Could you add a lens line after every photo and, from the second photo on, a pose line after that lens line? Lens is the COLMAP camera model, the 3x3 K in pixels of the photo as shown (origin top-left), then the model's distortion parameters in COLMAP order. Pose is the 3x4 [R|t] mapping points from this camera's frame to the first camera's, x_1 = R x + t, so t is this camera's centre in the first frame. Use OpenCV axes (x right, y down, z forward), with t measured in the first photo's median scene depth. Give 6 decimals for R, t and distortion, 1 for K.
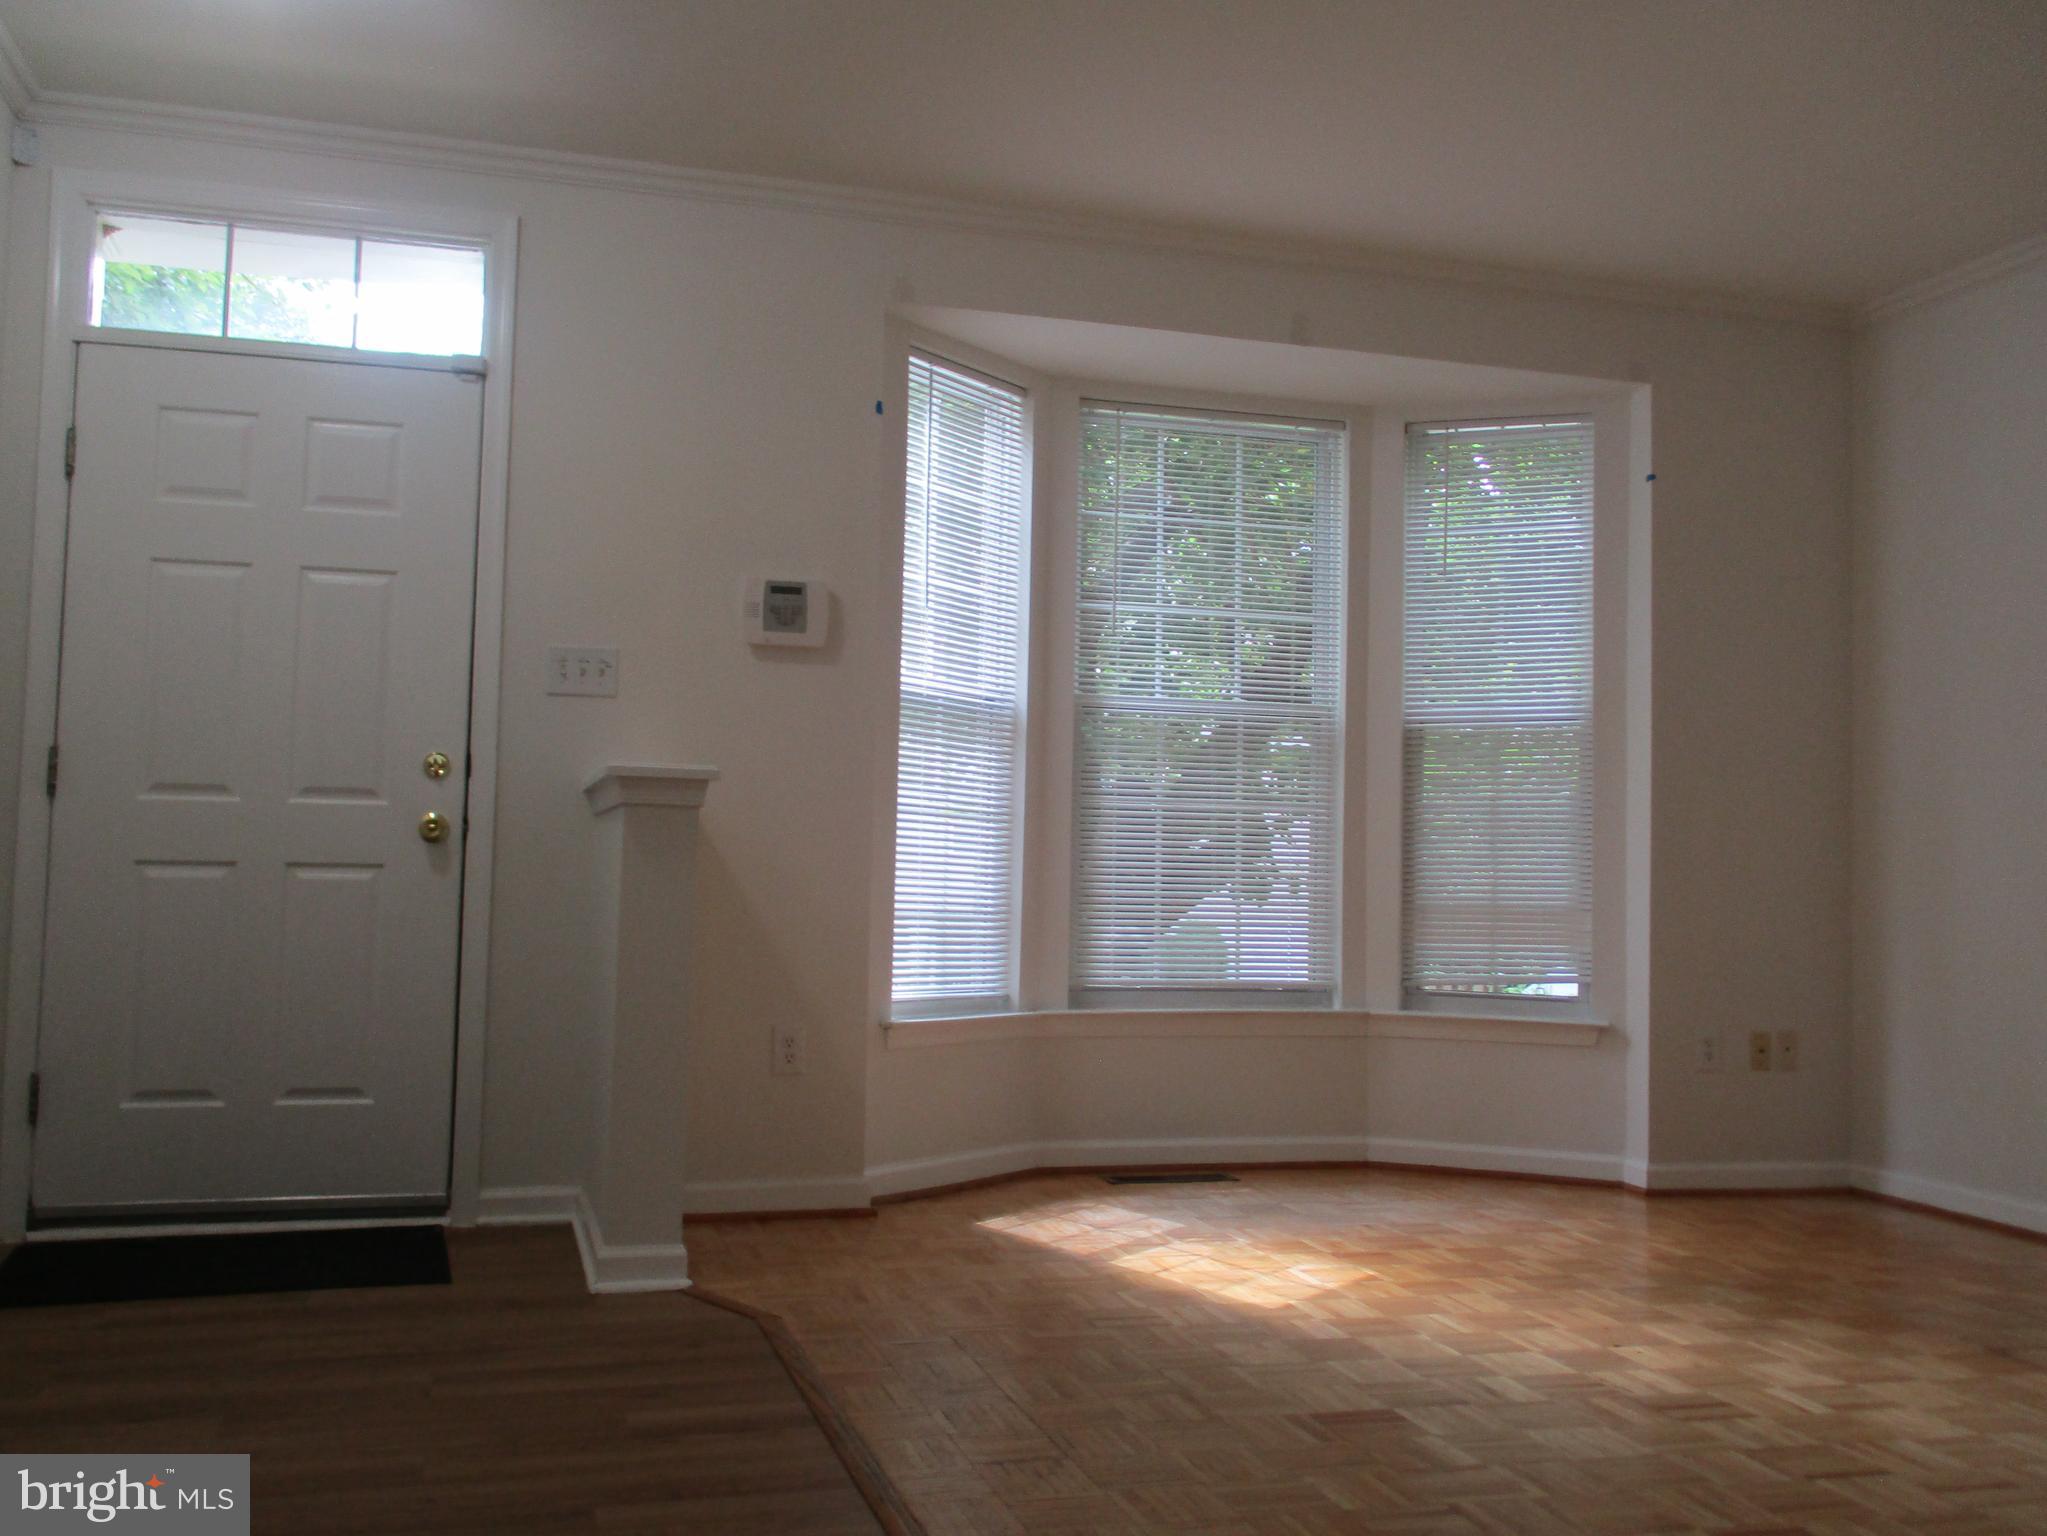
lens RADIAL K [[1904.1, 0, 1035.4], [0, 1904.1, 769.5], [0, 0, 1]] dist [0.002826, 0.013099]
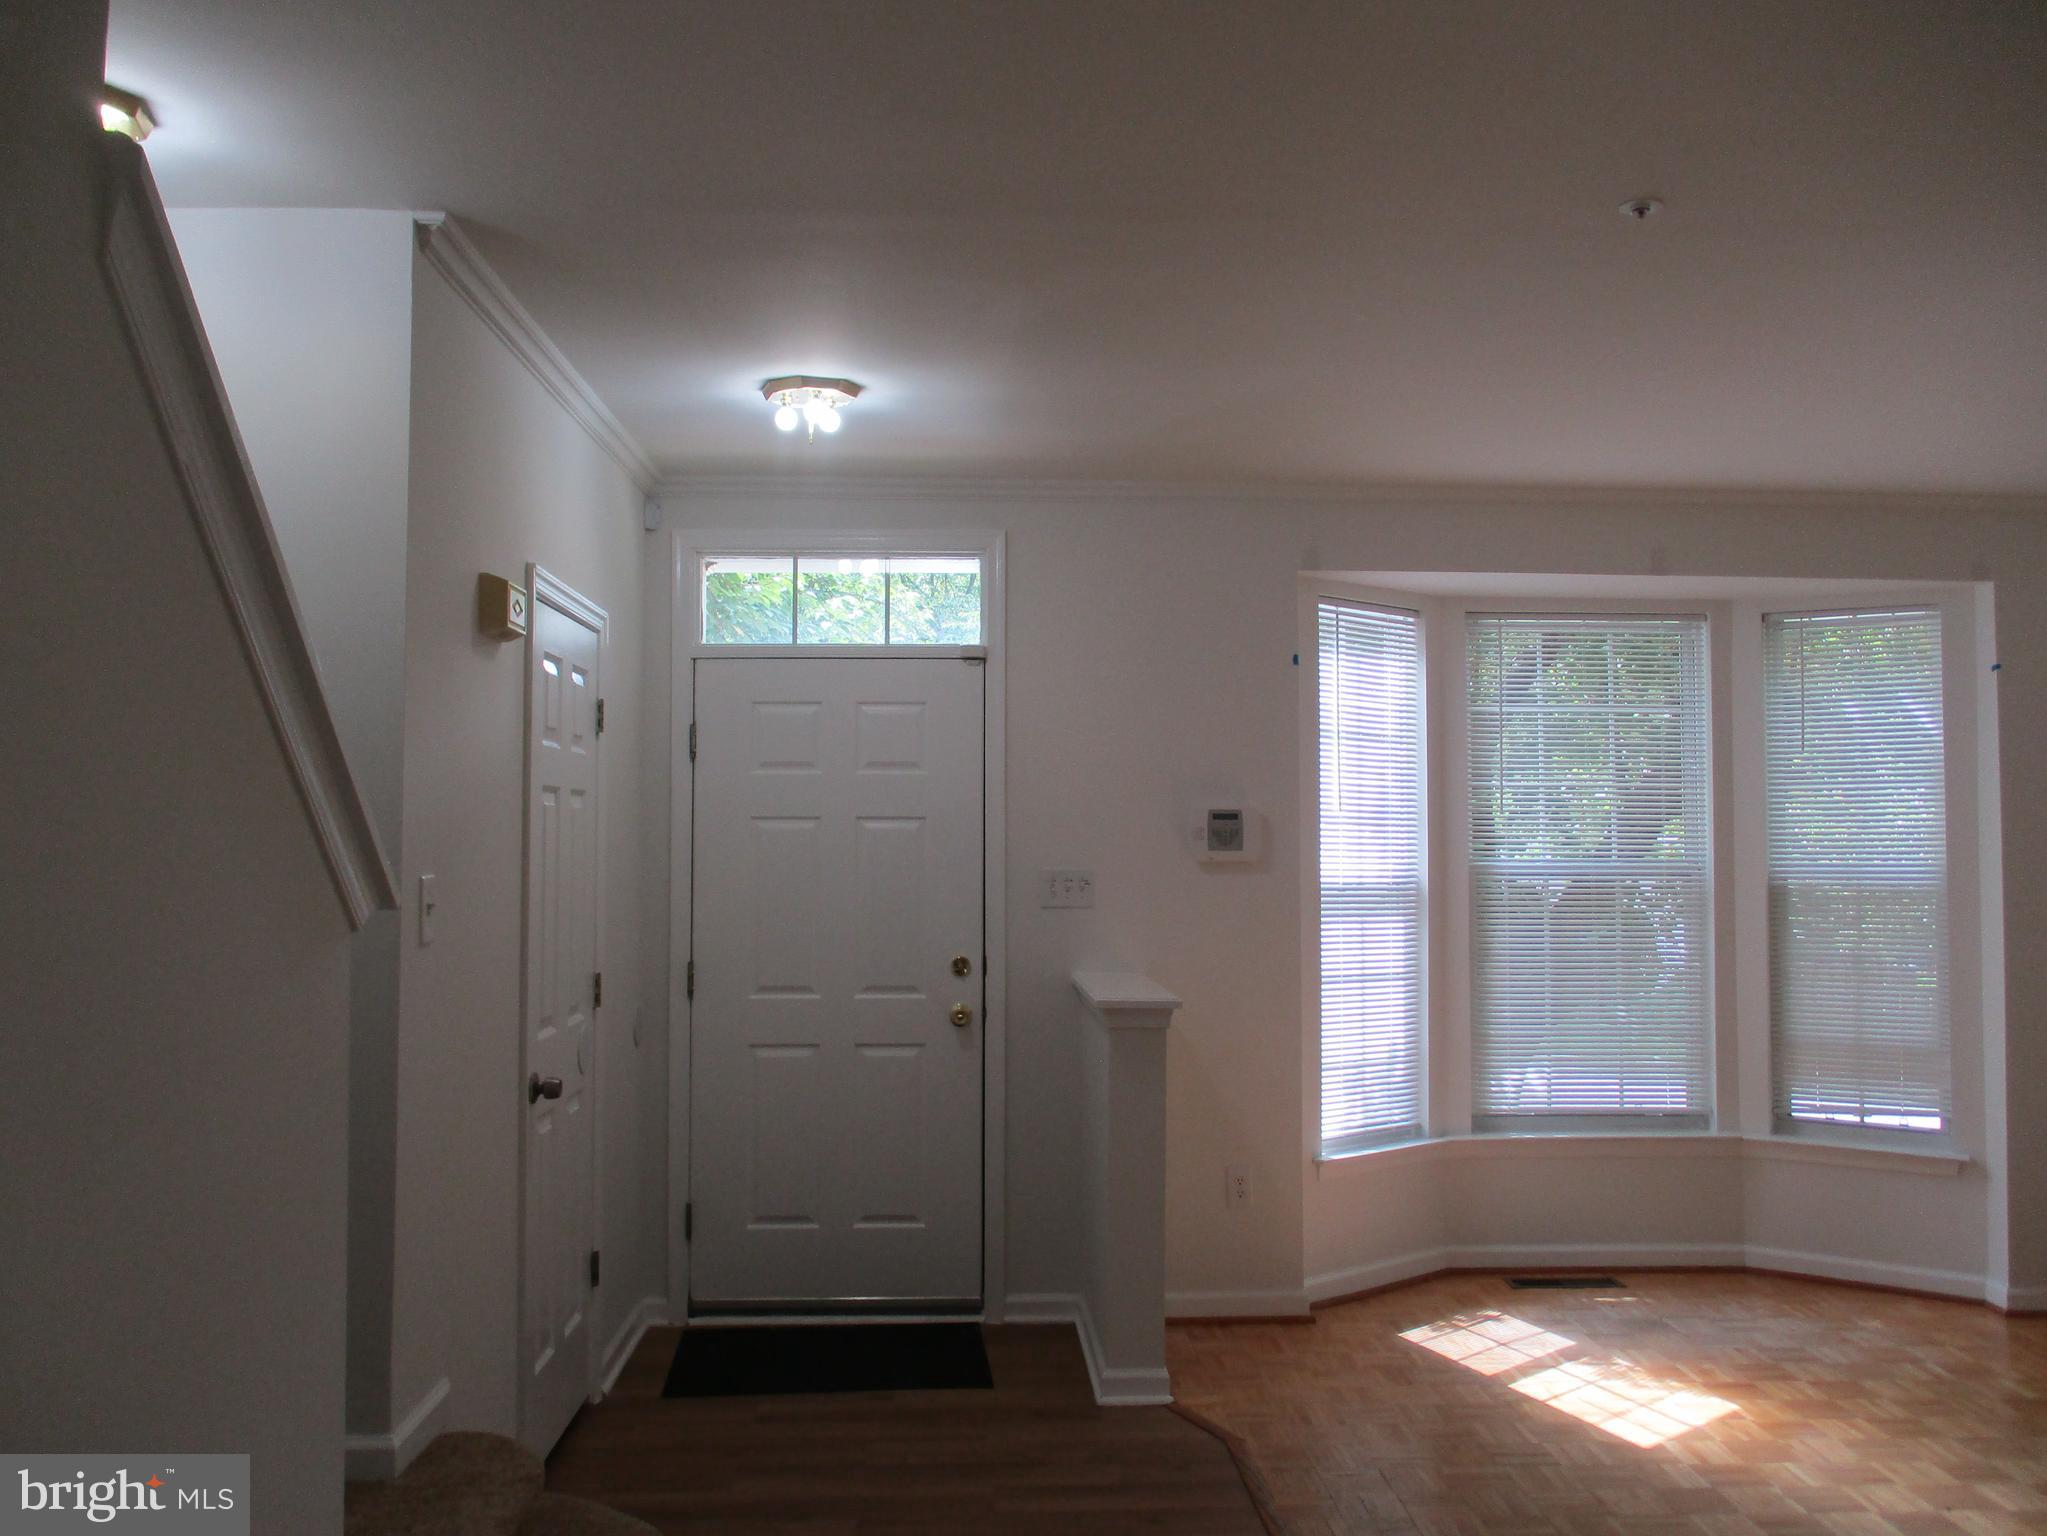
lens RADIAL K [[1742.0, 0, 1023.5], [0, 1742.0, 768.0], [0, 0, 1]] dist [-0.018028, 0.011000]
pose [[0.970888, -0.032606, -0.237304, 0.011948], [0.036360, 0.999273, 0.011458, -0.144251], [0.236757, -0.019753, 0.971368, -0.132594]]
